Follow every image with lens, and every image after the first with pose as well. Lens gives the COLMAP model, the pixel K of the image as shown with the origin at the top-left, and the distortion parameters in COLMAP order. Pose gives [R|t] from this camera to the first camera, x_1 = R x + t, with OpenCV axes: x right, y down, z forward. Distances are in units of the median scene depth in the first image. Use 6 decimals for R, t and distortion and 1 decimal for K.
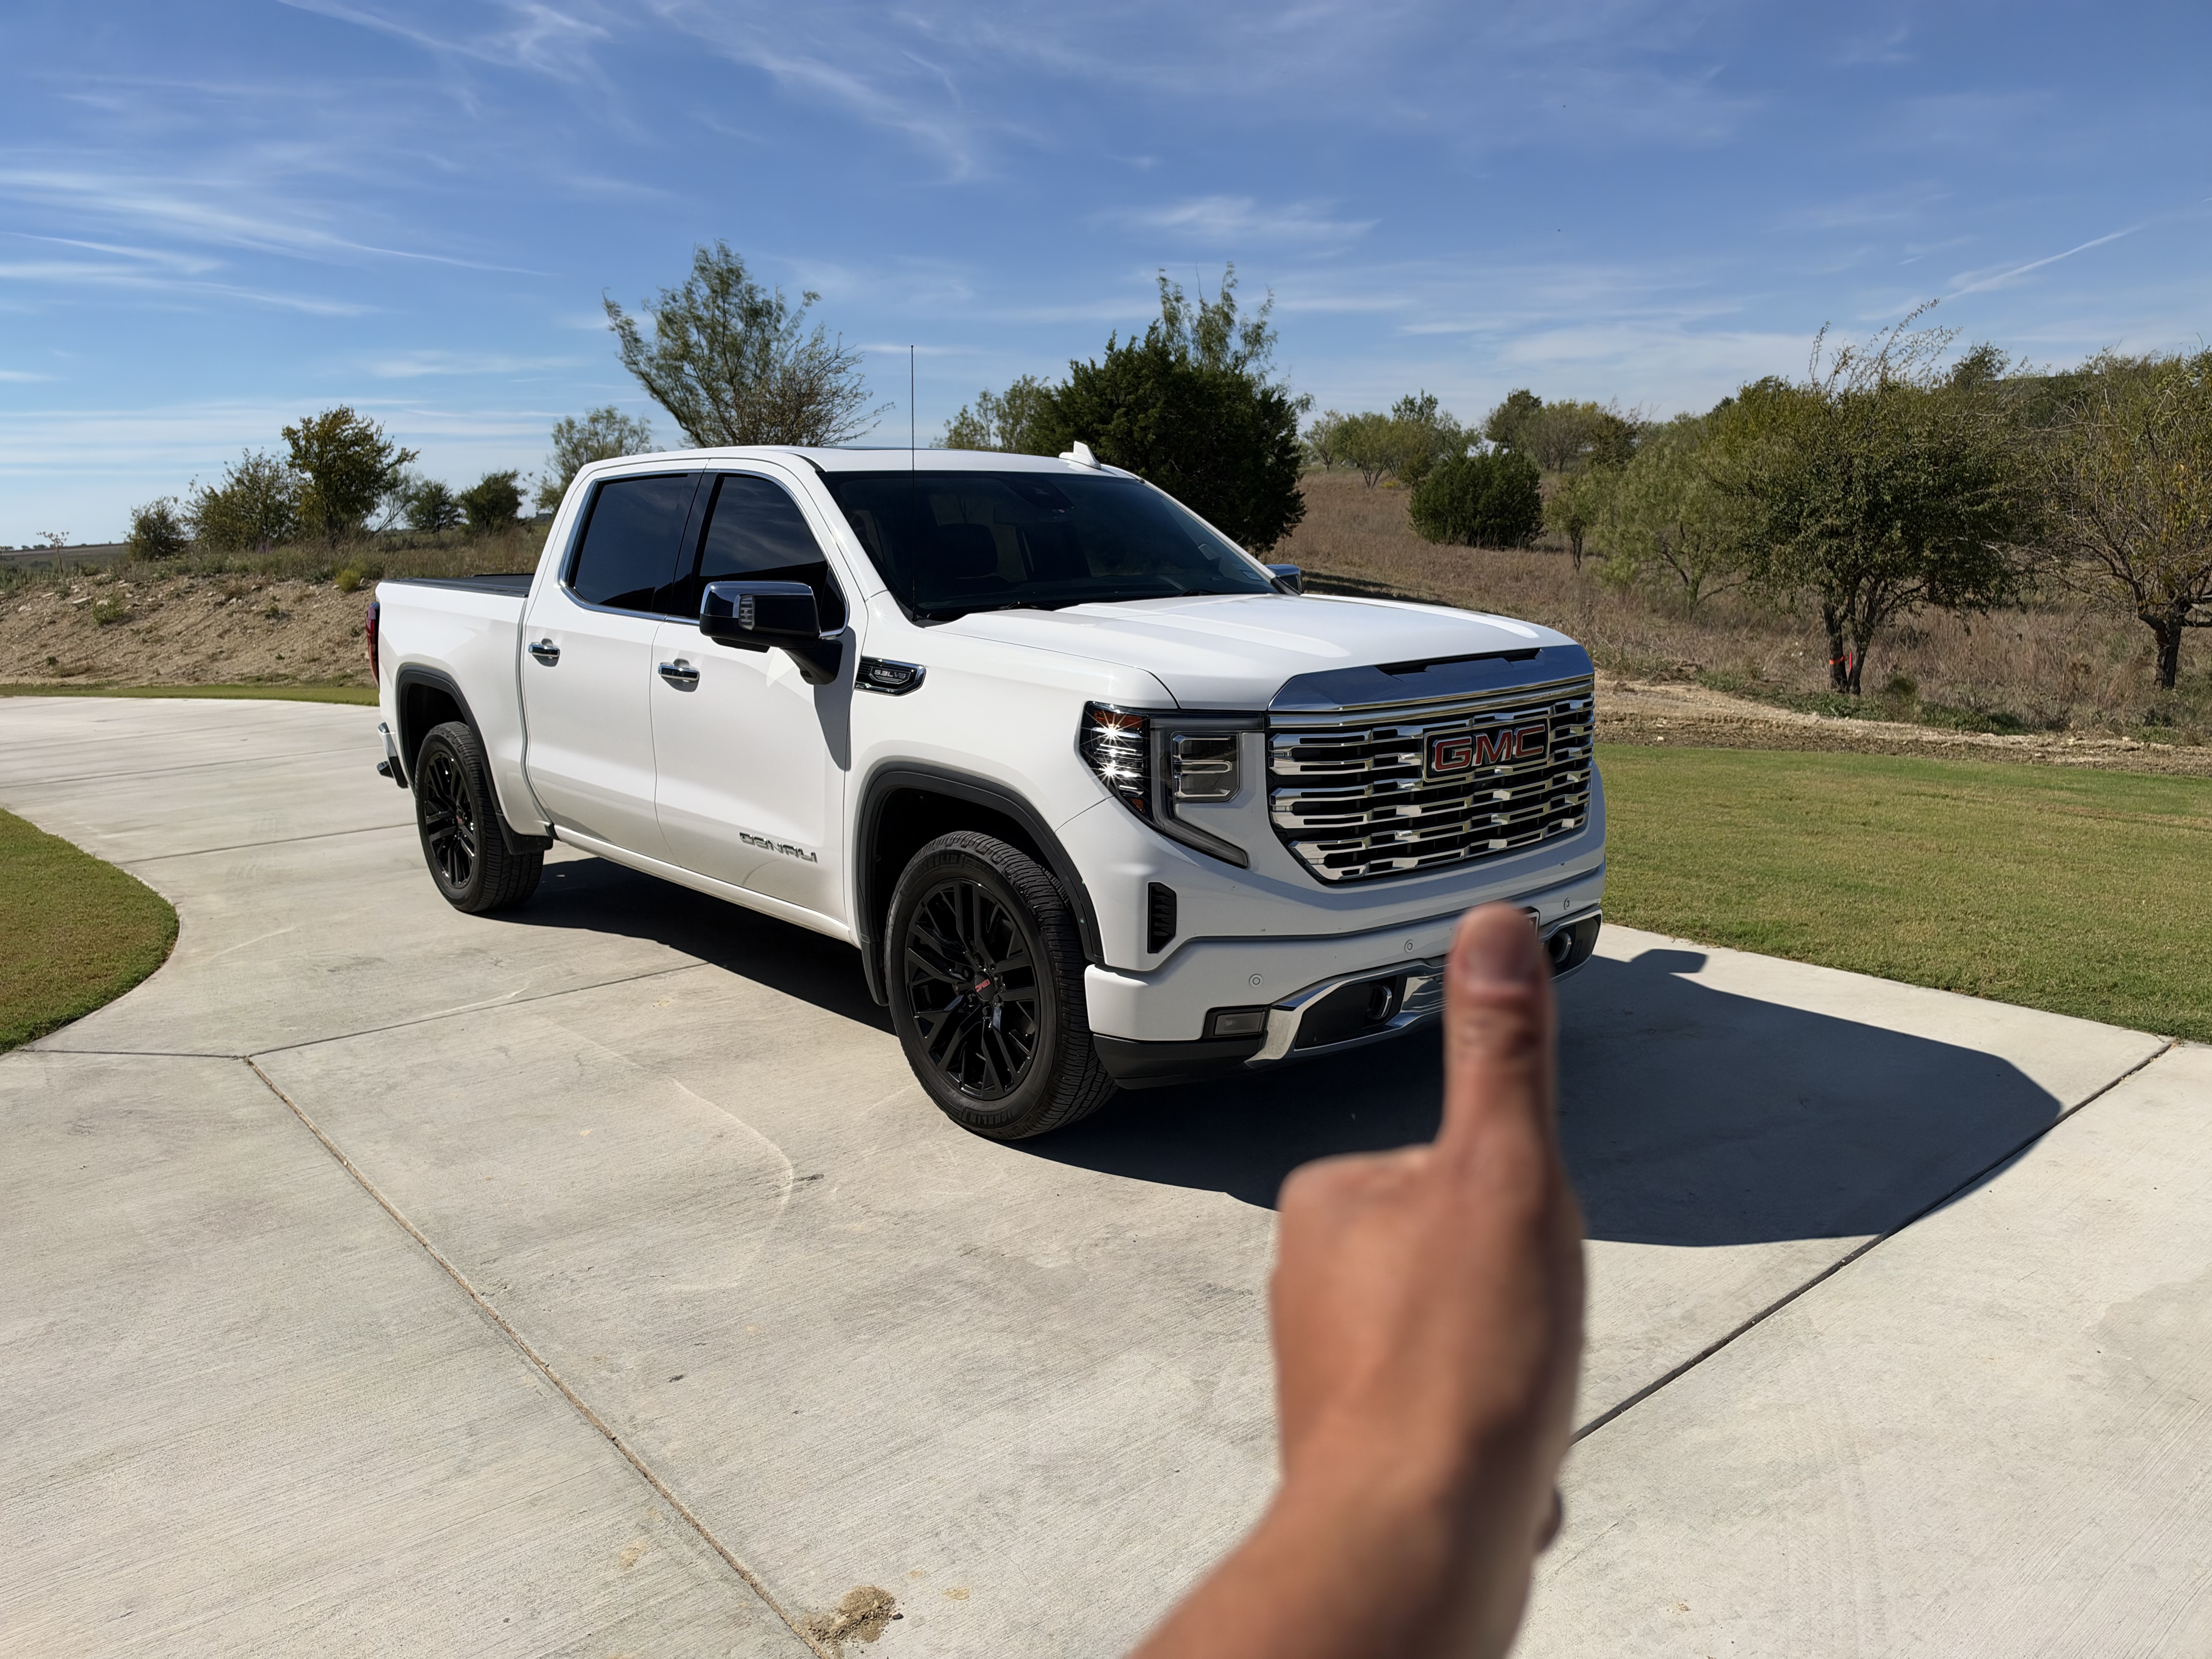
lens RADIAL K [[1627.1, 0, 1106.0], [0, 1627.1, 829.5], [0, 0, 1]] dist [0.159451, -0.287862]
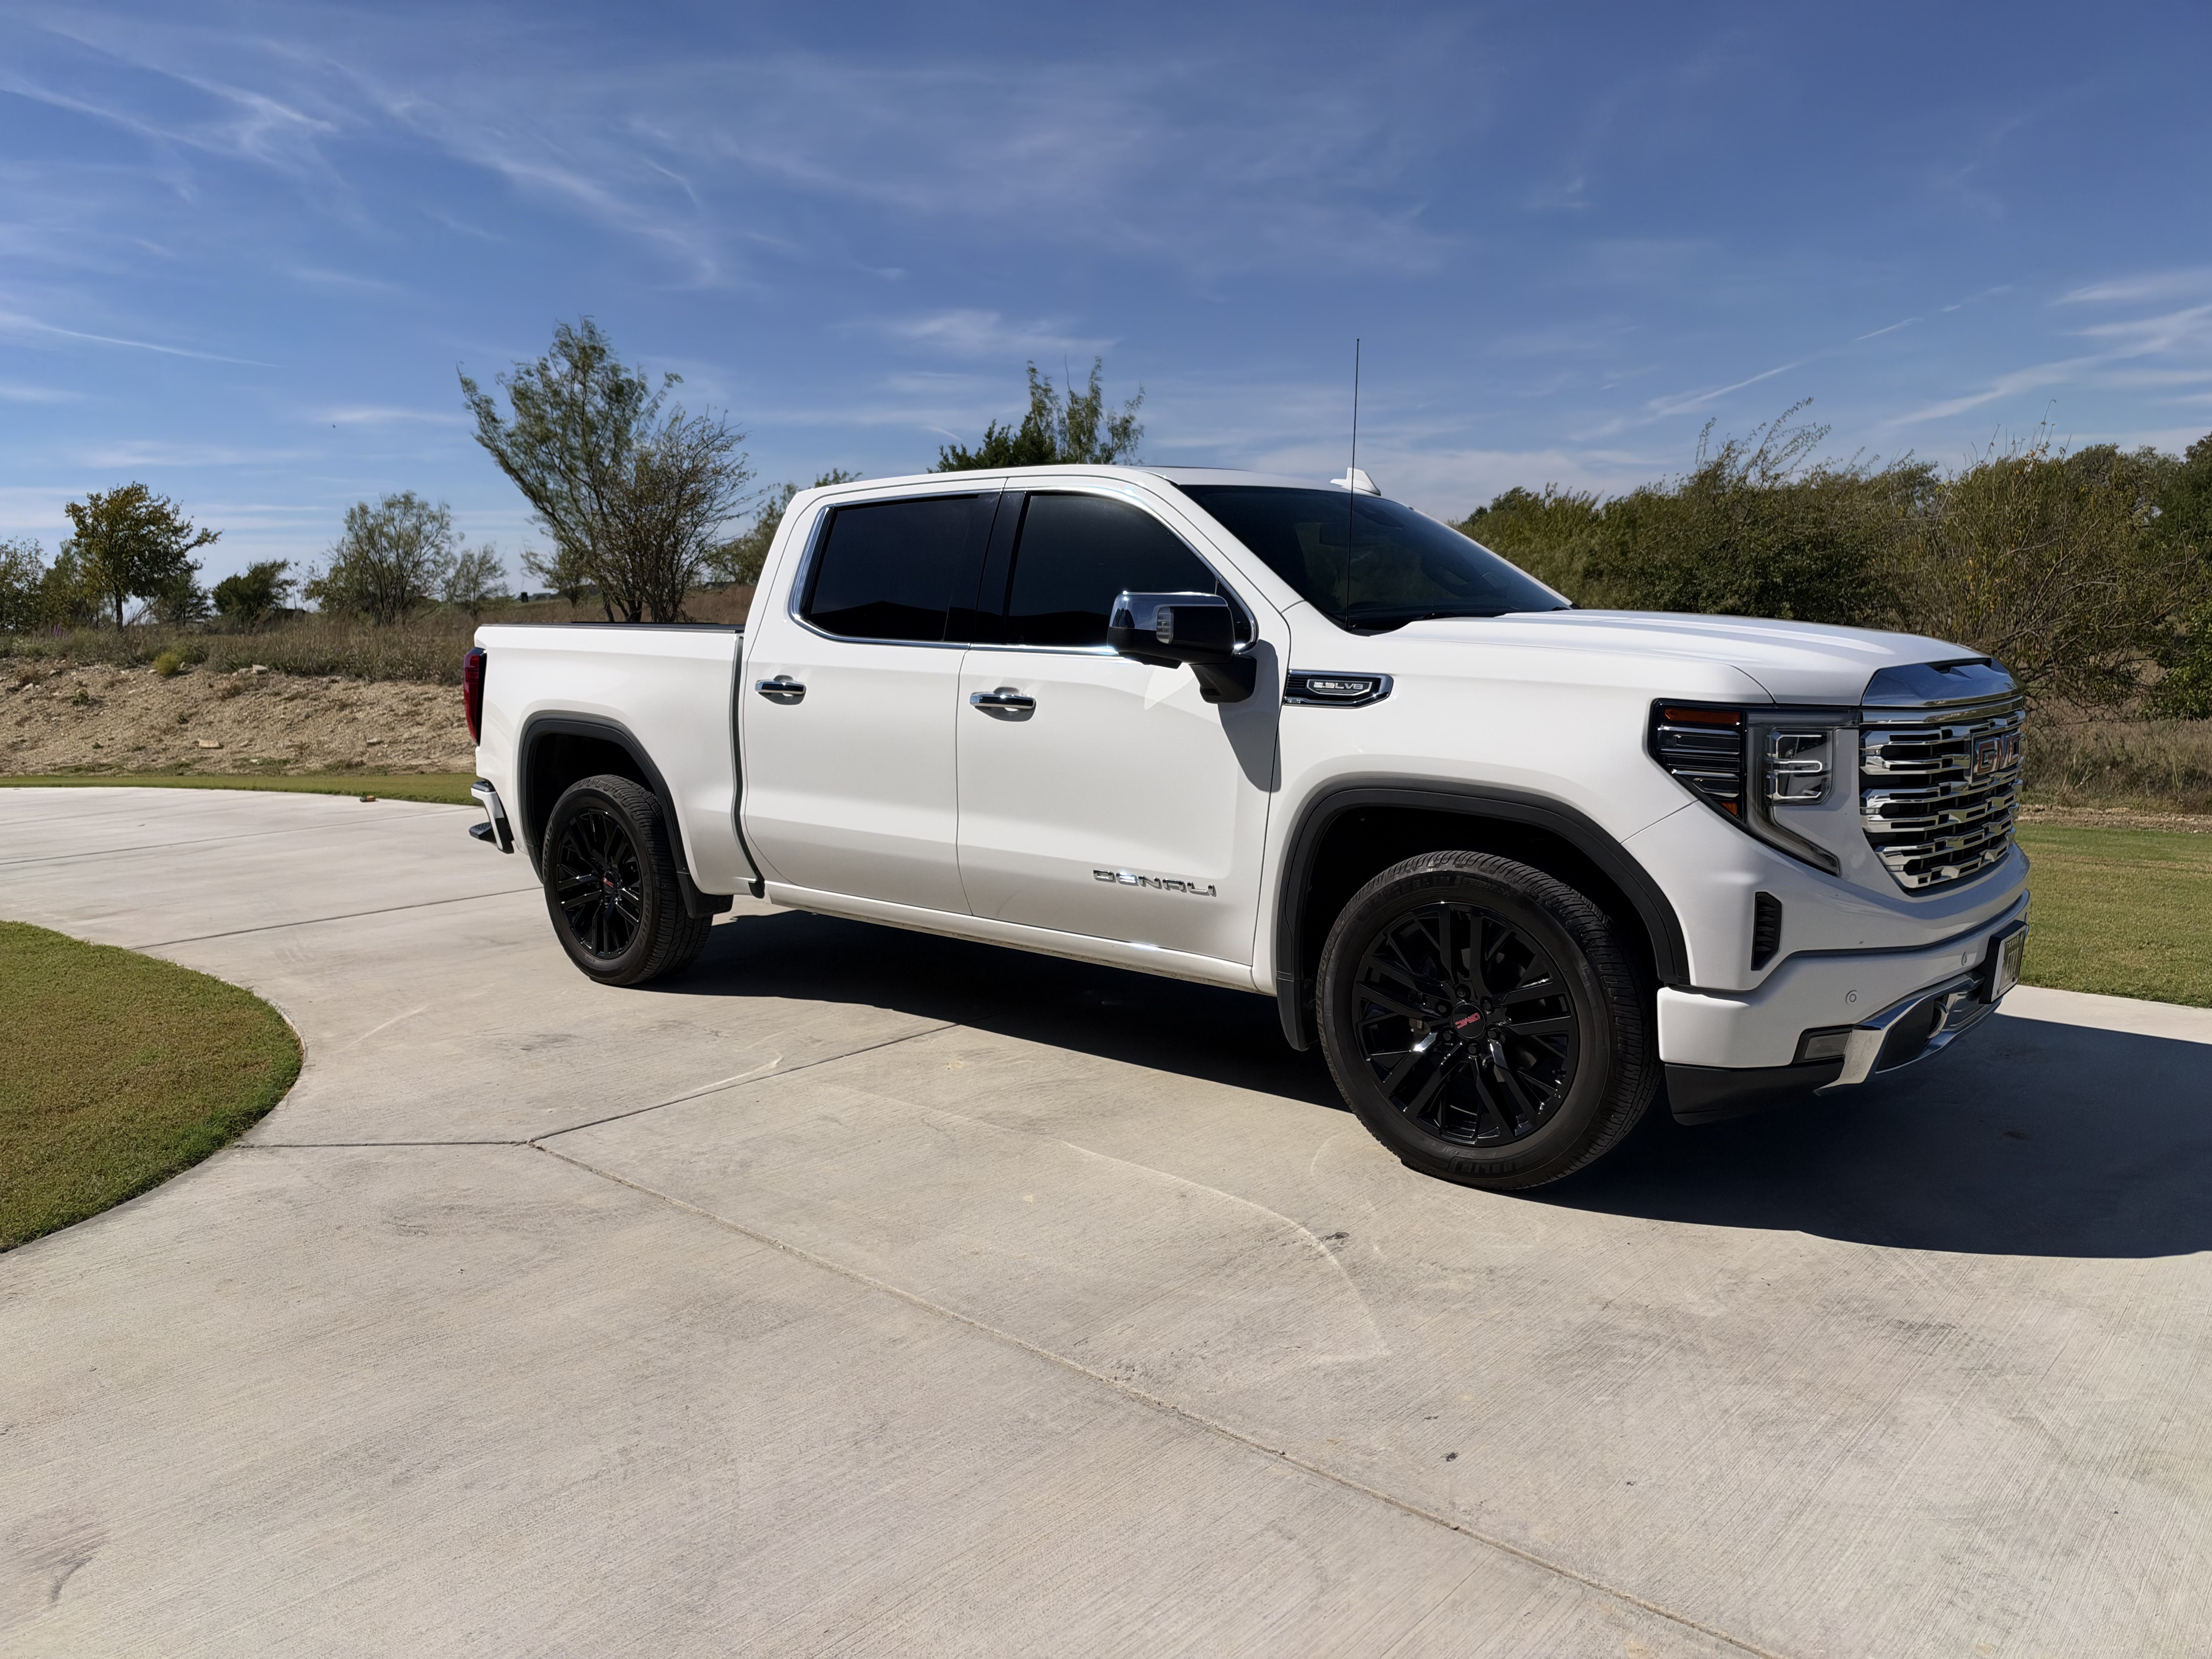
lens RADIAL K [[1626.0, 0, 1106.0], [0, 1626.0, 829.5], [0, 0, 1]] dist [0.082218, -0.079822]
pose [[0.989724, -0.014457, 0.142261, -0.340904], [0.022771, 0.998115, -0.056986, 0.030586], [-0.141169, 0.059640, 0.988187, 0.098369]]
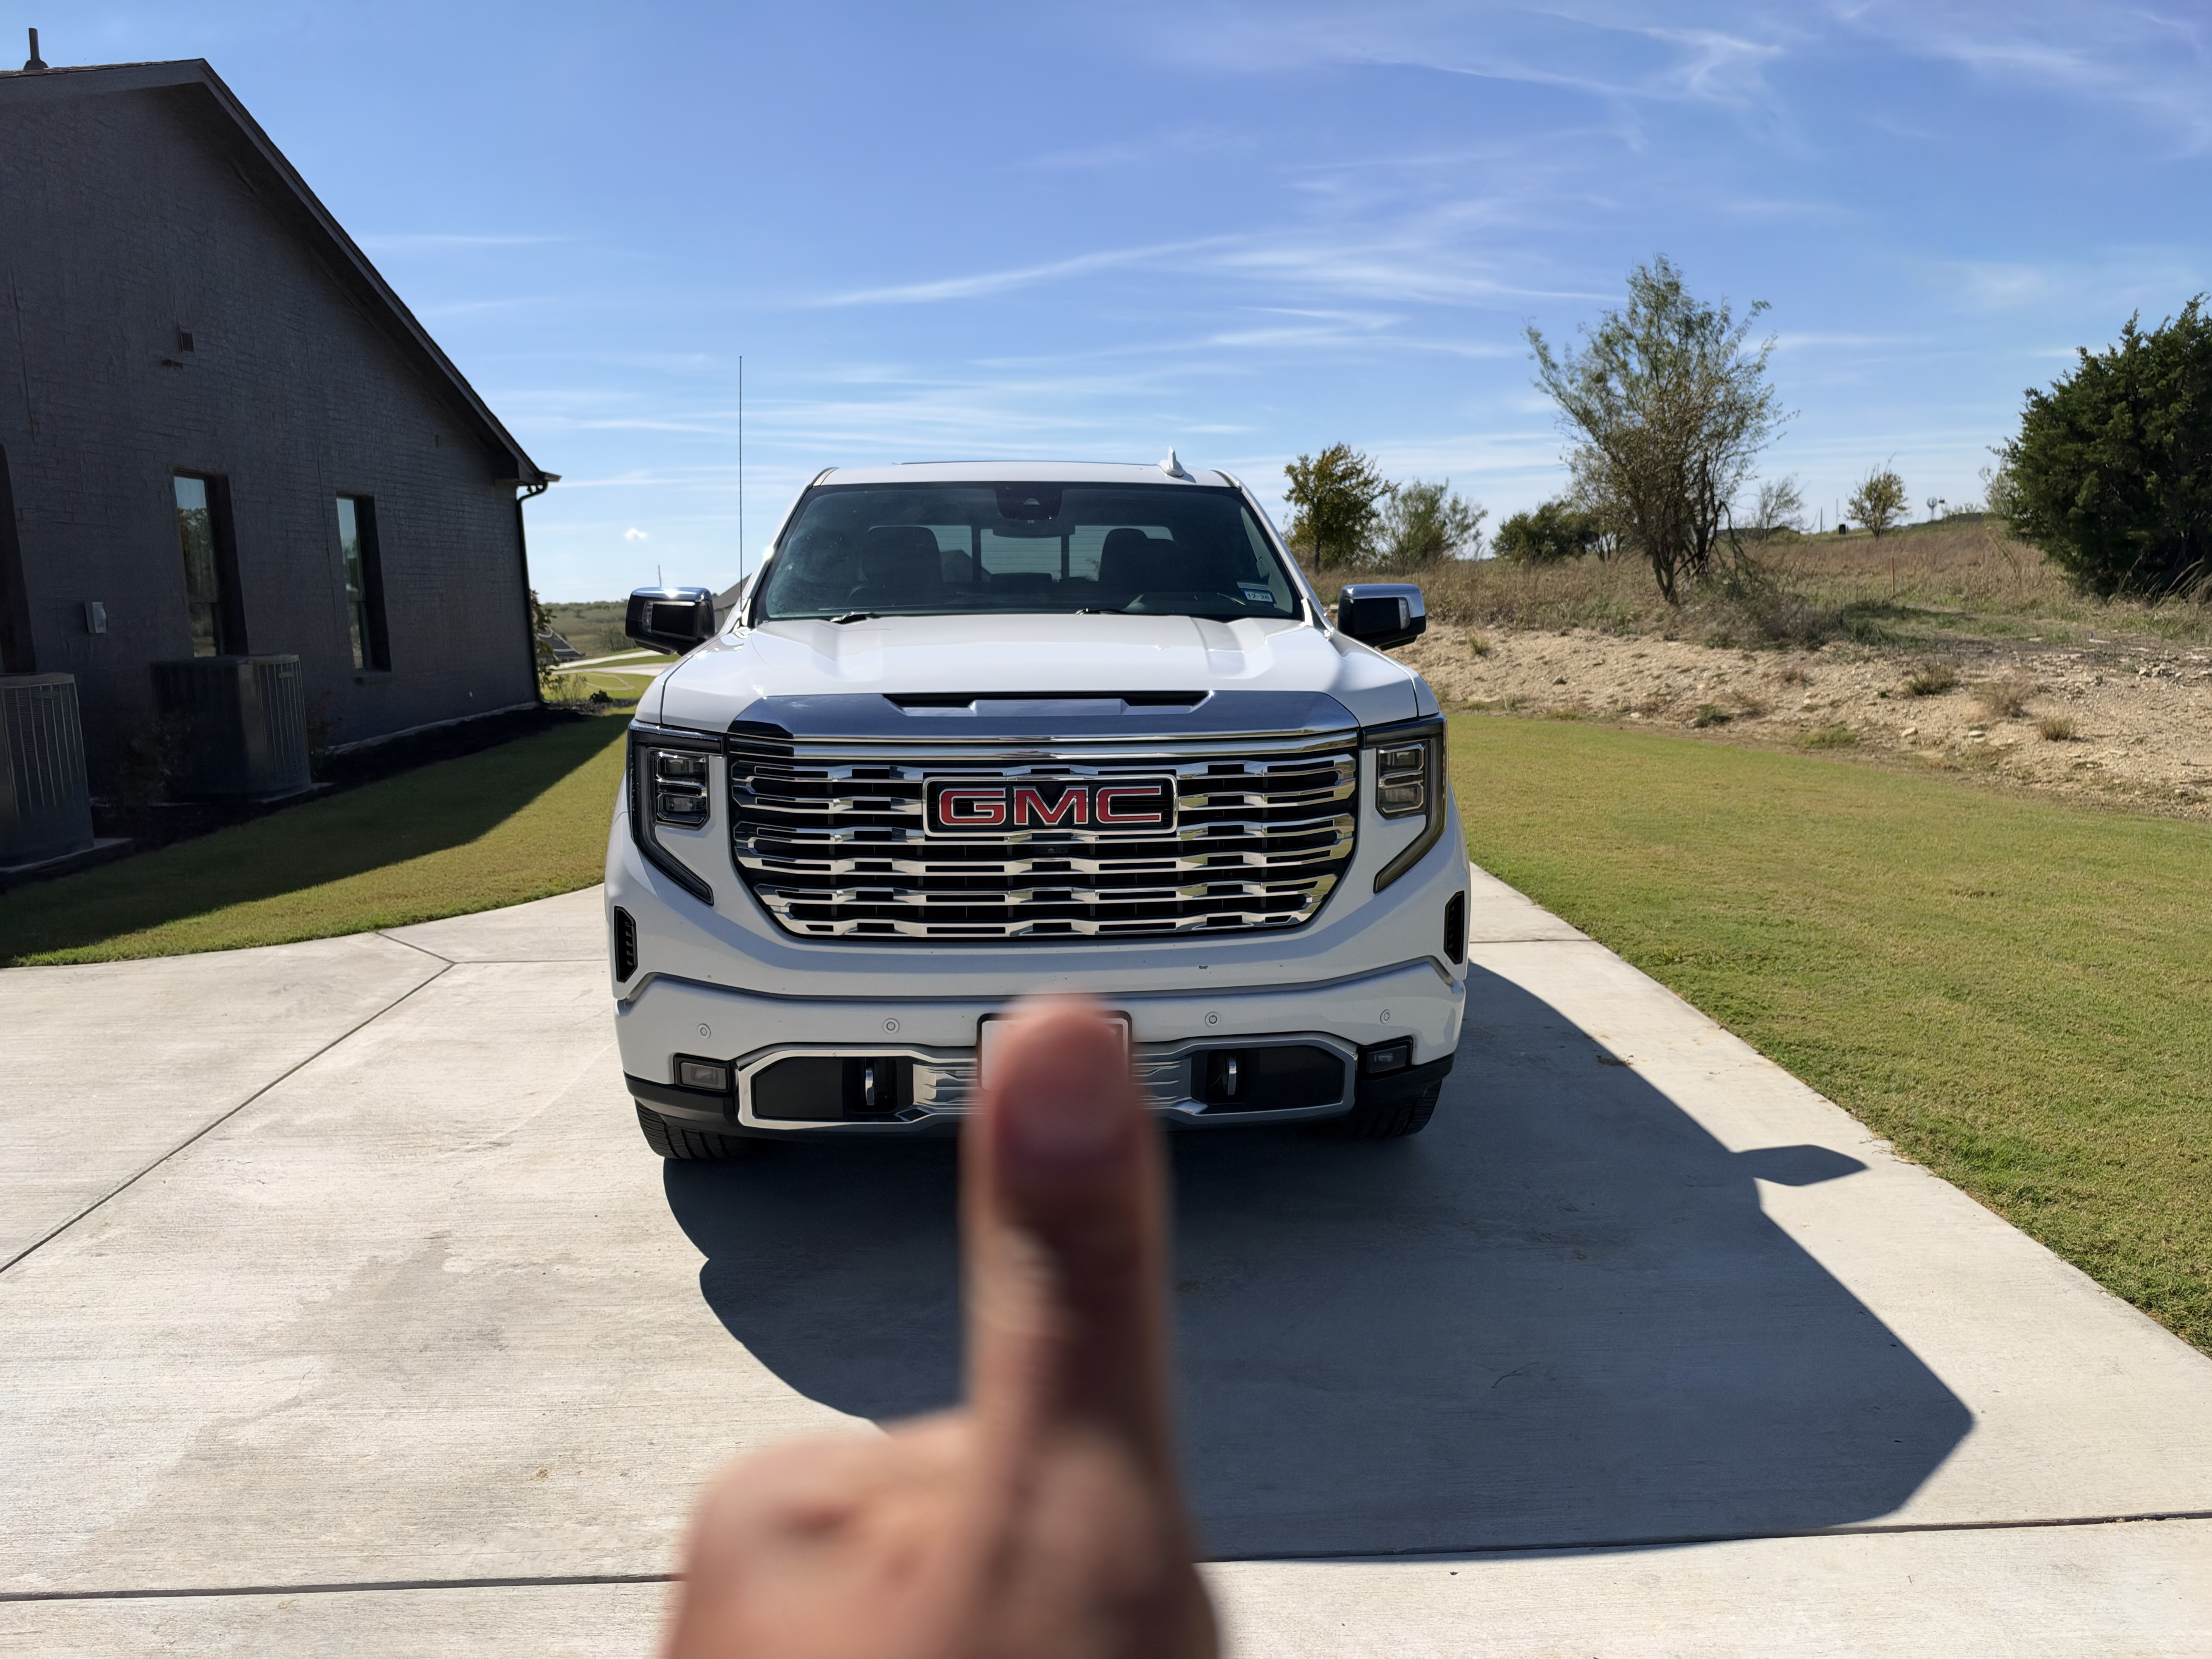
lens RADIAL K [[1626.0, 0, 1106.0], [0, 1626.0, 829.5], [0, 0, 1]] dist [0.082218, -0.079822]
pose [[0.794916, 0.109755, -0.596710, 0.585834], [-0.118850, 0.992616, 0.024248, -0.048585], [0.594965, 0.051644, 0.802091, 0.296899]]
